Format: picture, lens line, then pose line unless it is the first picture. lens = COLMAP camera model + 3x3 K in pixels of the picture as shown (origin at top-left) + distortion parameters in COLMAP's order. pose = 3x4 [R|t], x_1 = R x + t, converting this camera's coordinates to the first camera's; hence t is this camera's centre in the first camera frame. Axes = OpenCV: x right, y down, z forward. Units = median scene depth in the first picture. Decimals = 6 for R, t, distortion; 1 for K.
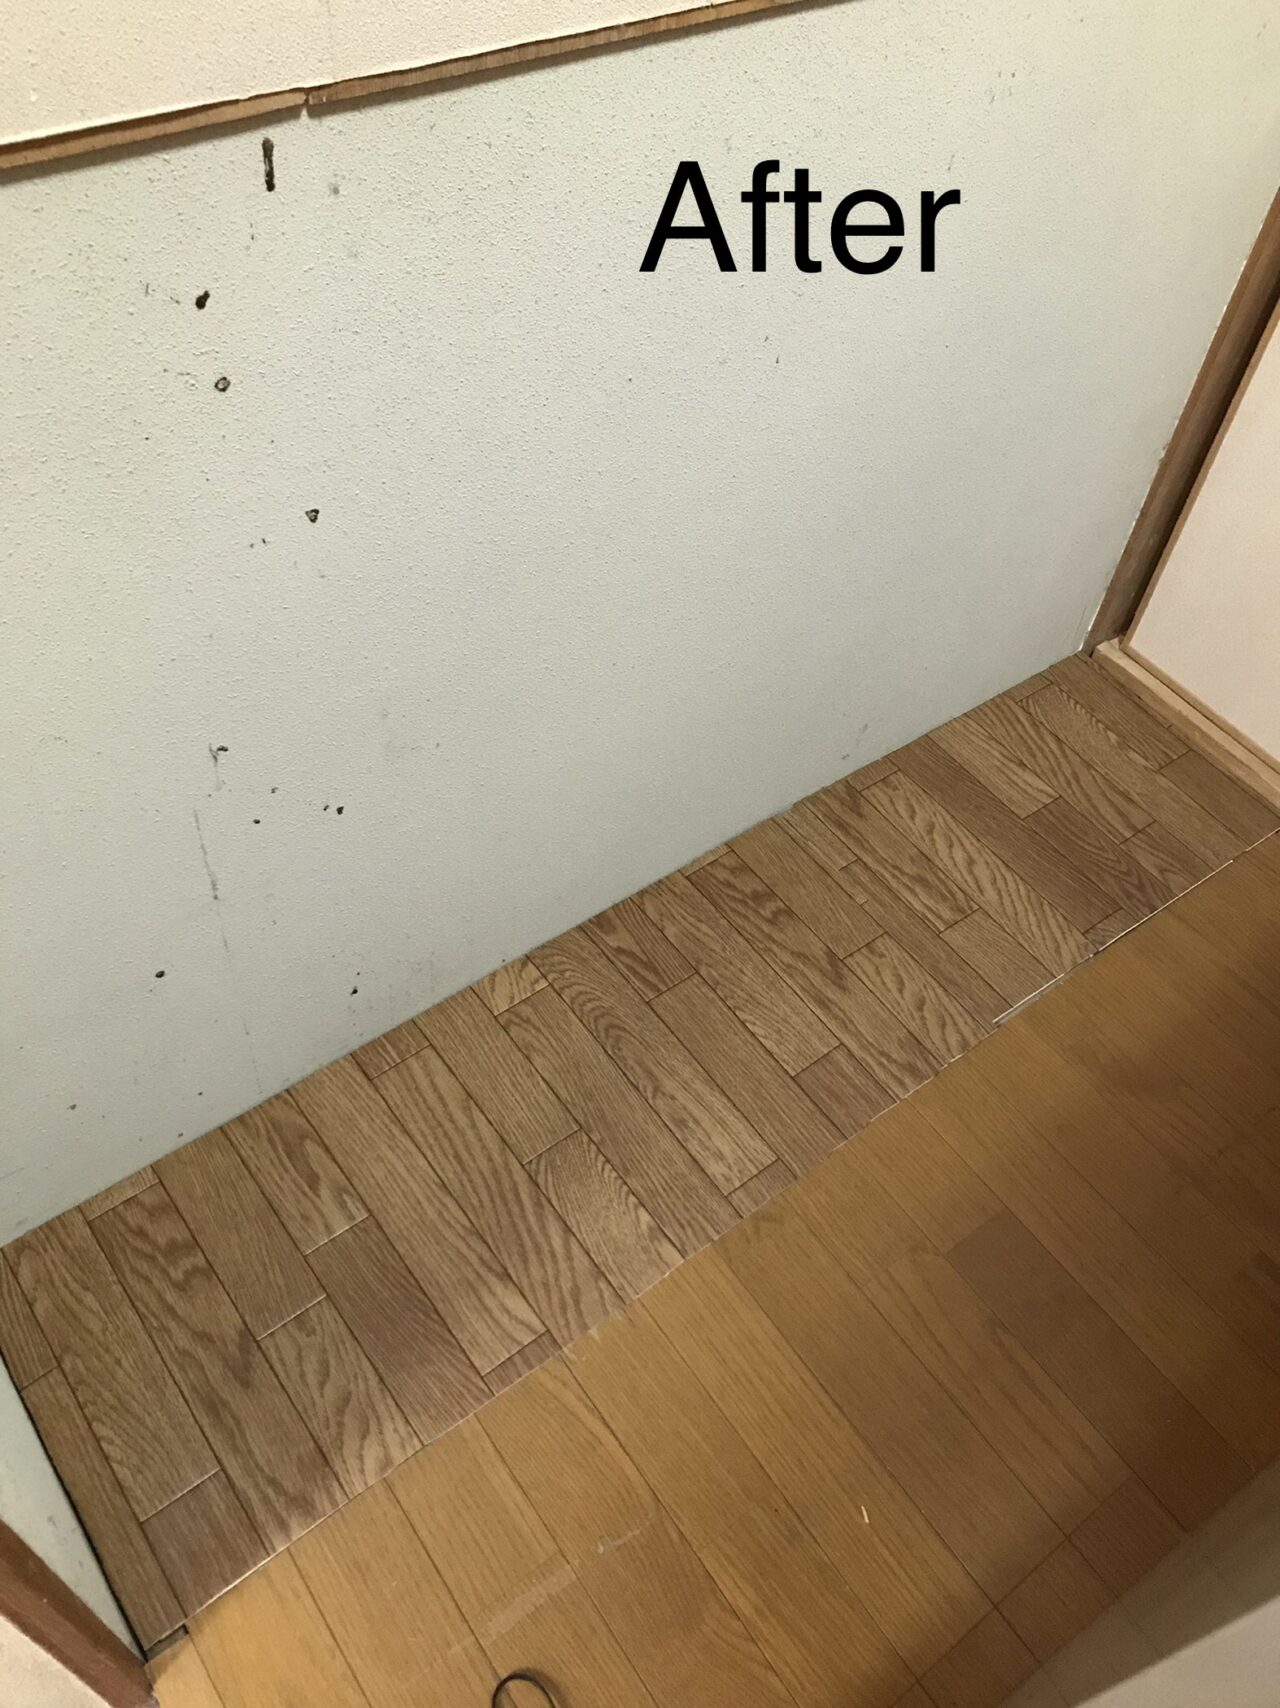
lens RADIAL K [[1402.1, 0, 646.8], [0, 1402.1, 843.1], [0, 0, 1]] dist [-0.000070, 0.023813]
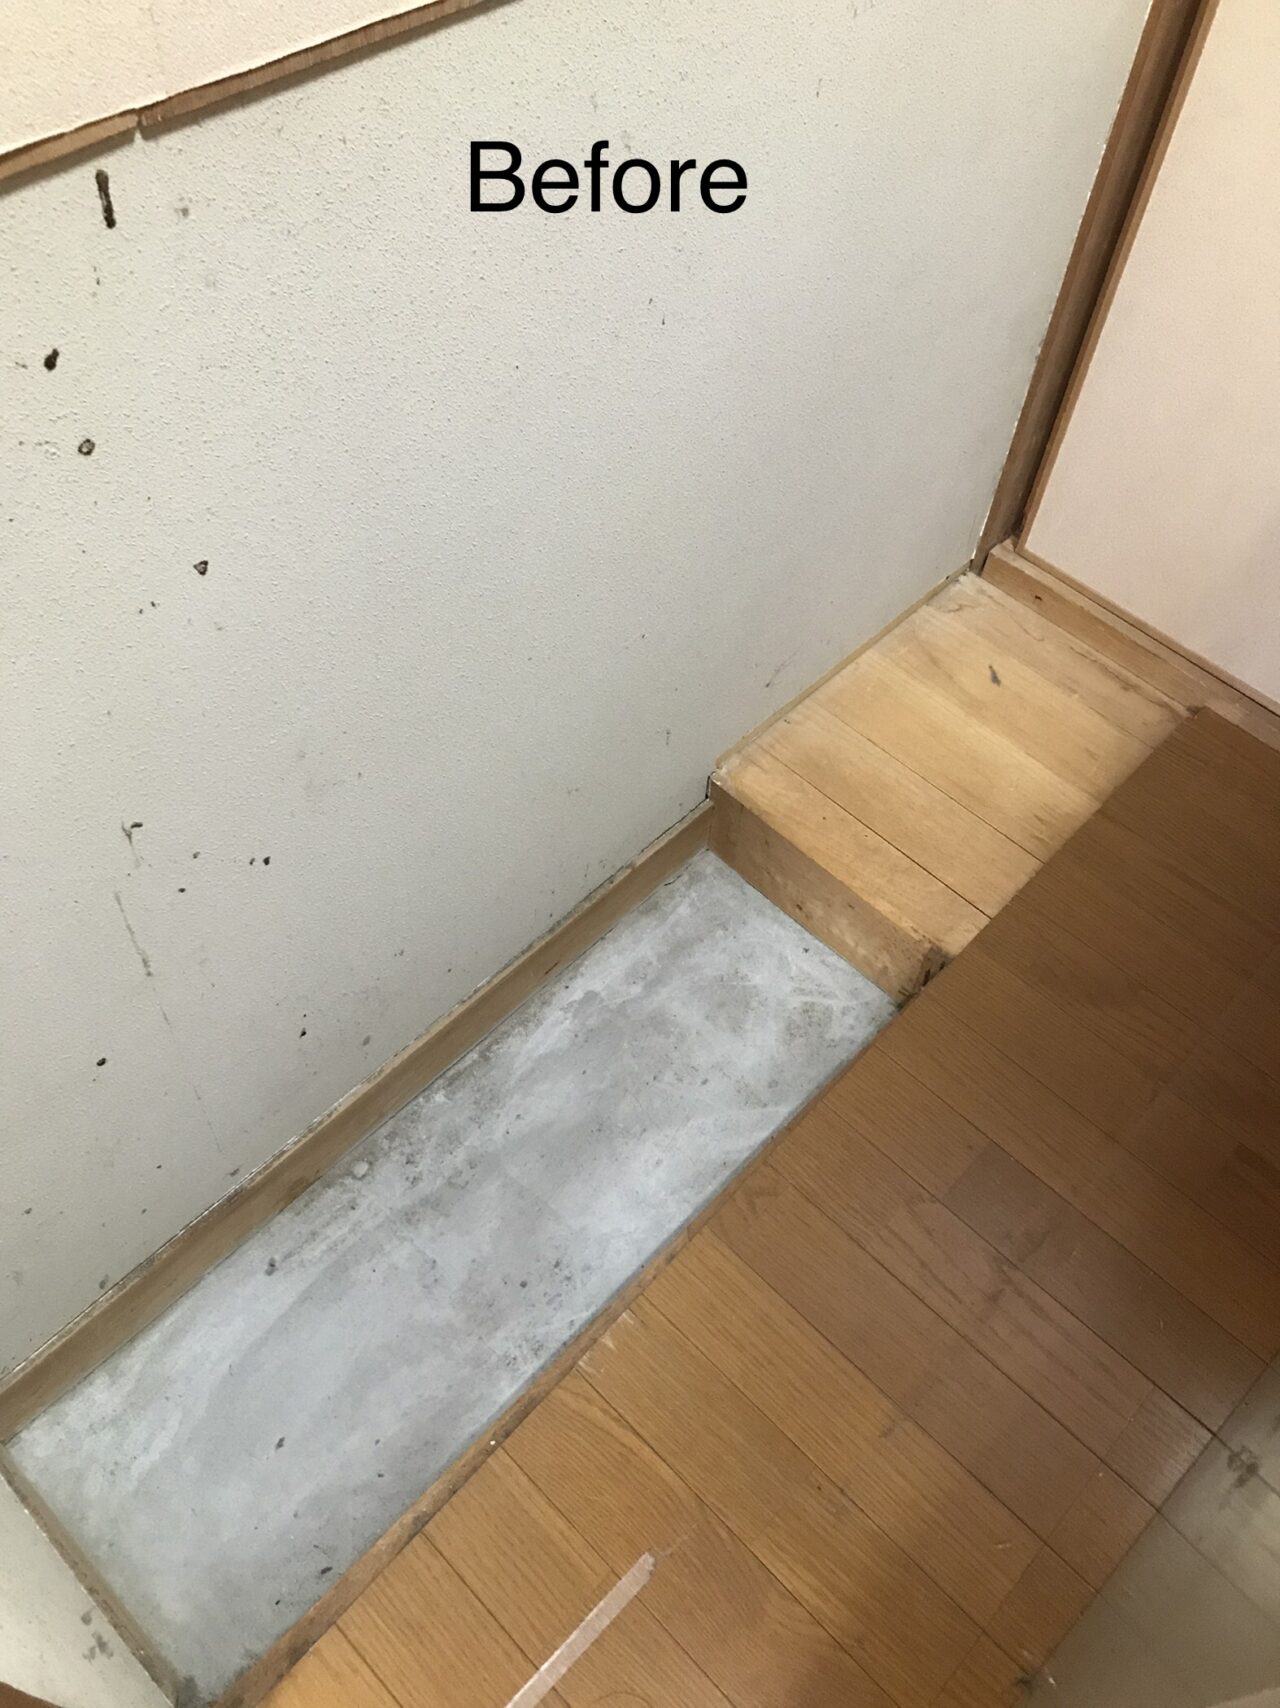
lens RADIAL K [[1402.1, 0, 641.0], [0, 1402.1, 843.9], [0, 0, 1]] dist [-0.000070, 0.023813]
pose [[0.986398, -0.145838, 0.075825, -0.044338], [0.140741, 0.987658, 0.068730, -0.067405], [-0.084913, -0.057123, 0.994750, 0.050472]]
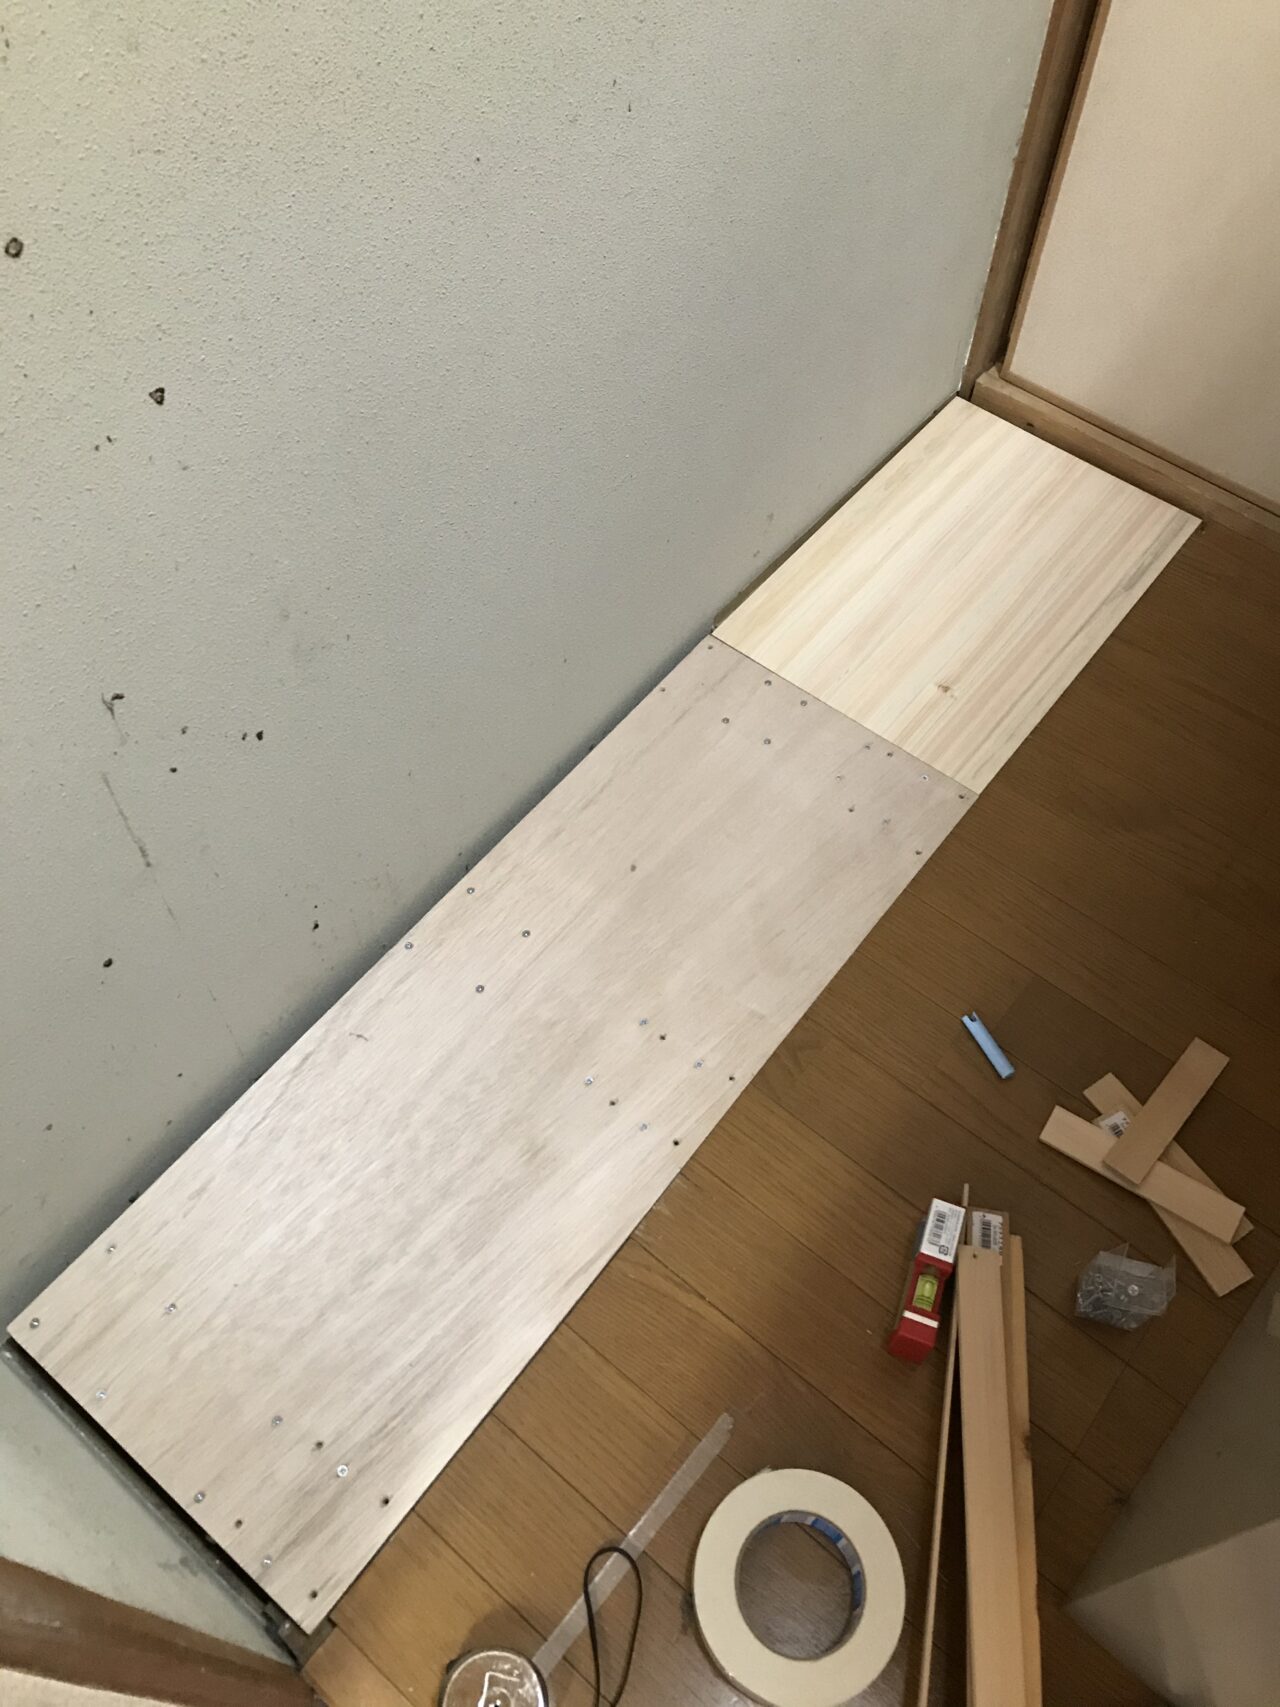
lens RADIAL K [[1401.3, 0, 652.8], [0, 1401.3, 841.1], [0, 0, 1]] dist [-0.000070, 0.023813]
pose [[0.967492, -0.238656, 0.083679, -0.074059], [0.227407, 0.965737, 0.125051, -0.013944], [-0.110657, -0.101957, 0.988615, 0.101210]]
